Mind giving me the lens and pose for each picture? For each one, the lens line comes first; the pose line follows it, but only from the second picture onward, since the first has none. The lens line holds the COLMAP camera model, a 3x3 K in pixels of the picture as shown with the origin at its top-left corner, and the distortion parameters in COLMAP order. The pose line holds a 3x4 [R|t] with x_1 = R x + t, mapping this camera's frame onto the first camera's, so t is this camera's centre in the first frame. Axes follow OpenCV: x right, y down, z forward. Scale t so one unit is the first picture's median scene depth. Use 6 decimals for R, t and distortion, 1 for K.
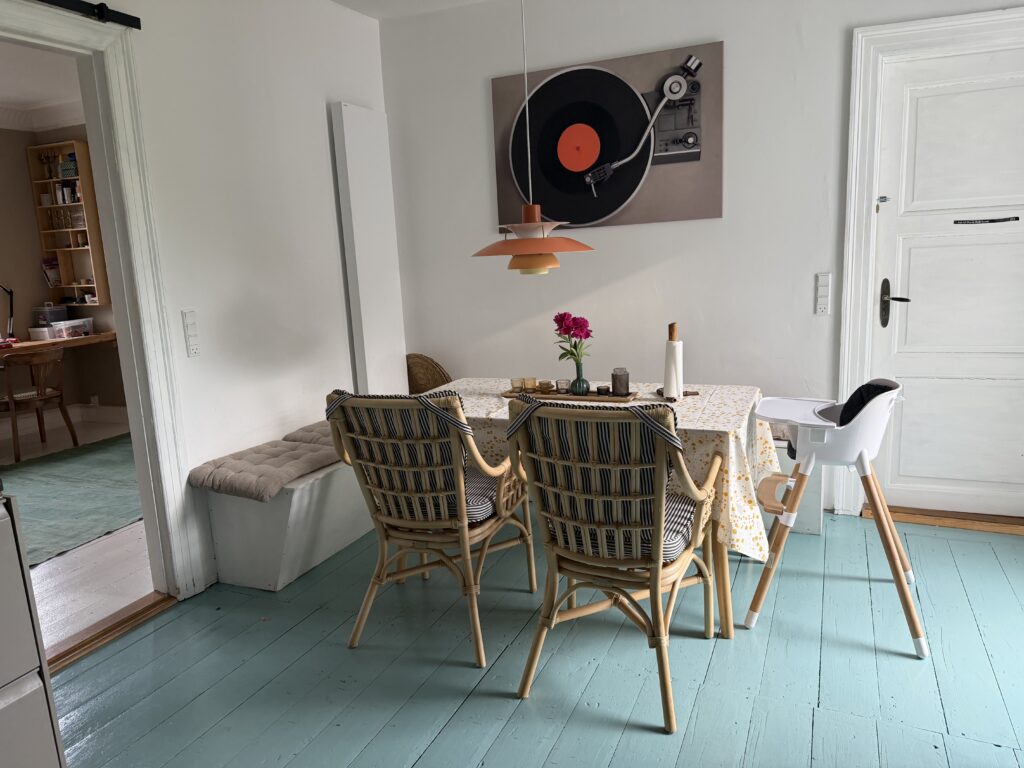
lens RADIAL K [[731.3, 0, 512.0], [0, 731.3, 384.0], [0, 0, 1]] dist [0.066188, -0.075367]
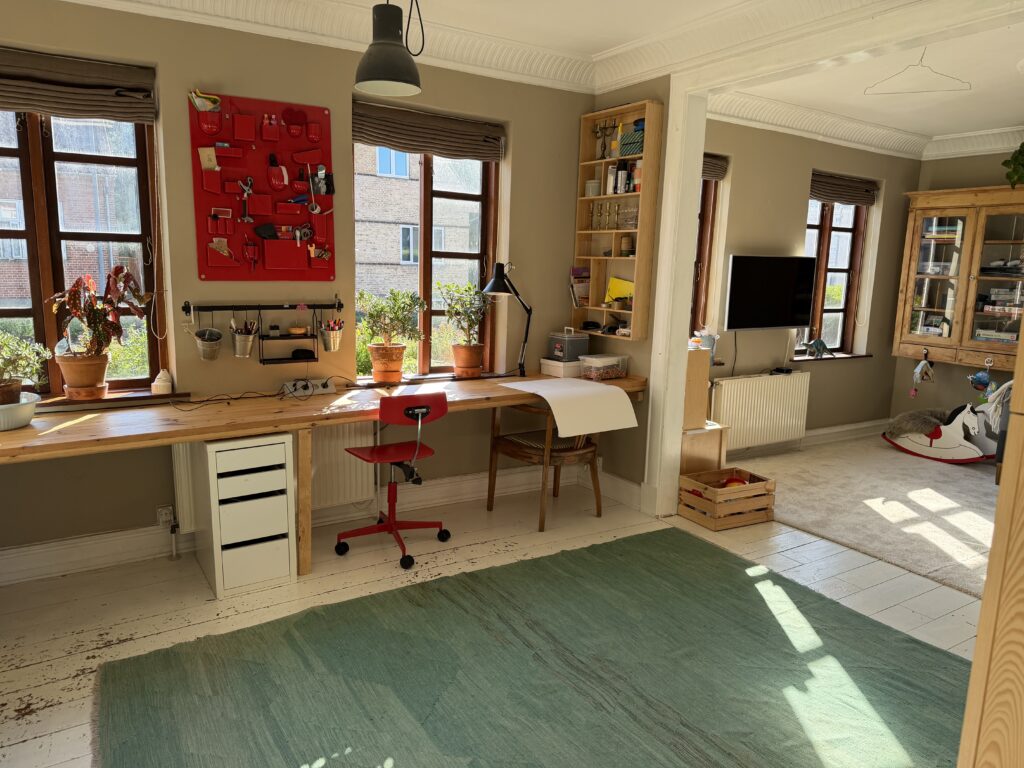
lens RADIAL K [[731.3, 0, 512.0], [0, 731.3, 384.0], [0, 0, 1]] dist [0.066188, -0.075367]
pose [[0.825104, 0.165756, -0.540118, -0.462456], [-0.168080, 0.984726, 0.045437, -0.134346], [0.539400, 0.053293, 0.840362, 0.618234]]
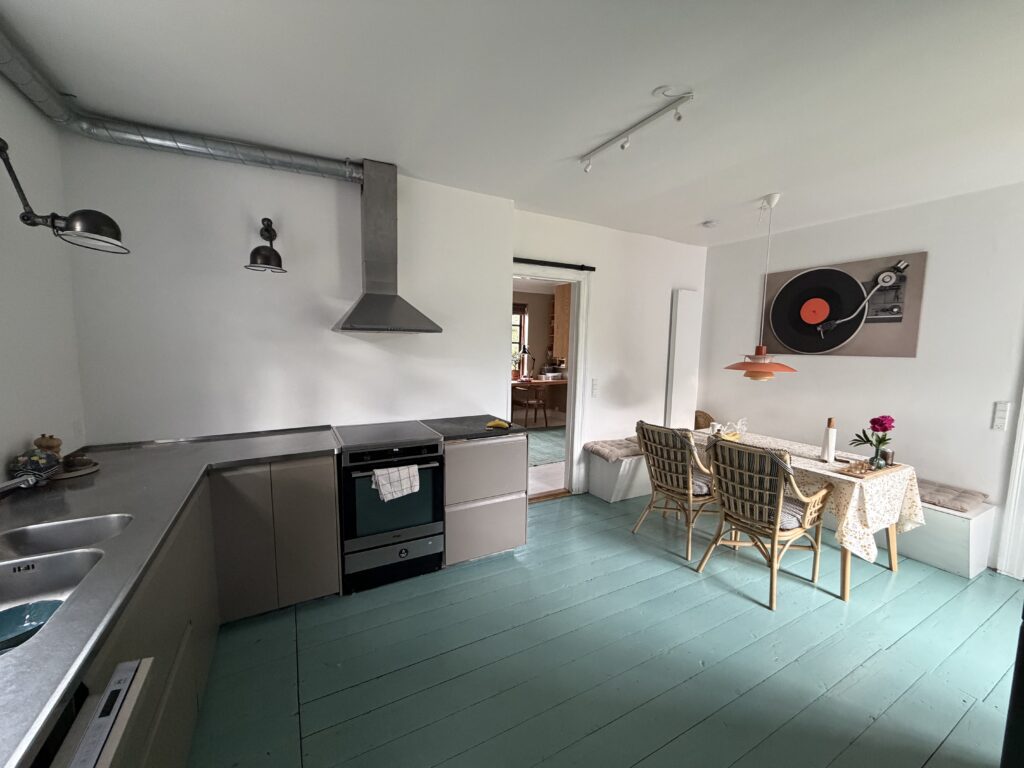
lens RADIAL K [[414.8, 0, 512.0], [0, 414.8, 384.0], [0, 0, 1]] dist [-0.000718, -0.000124]
pose [[0.799337, 0.124369, -0.587871, 0.123927], [-0.168317, 0.985522, -0.020368, -0.006236], [0.576827, 0.115230, 0.808698, -0.217595]]
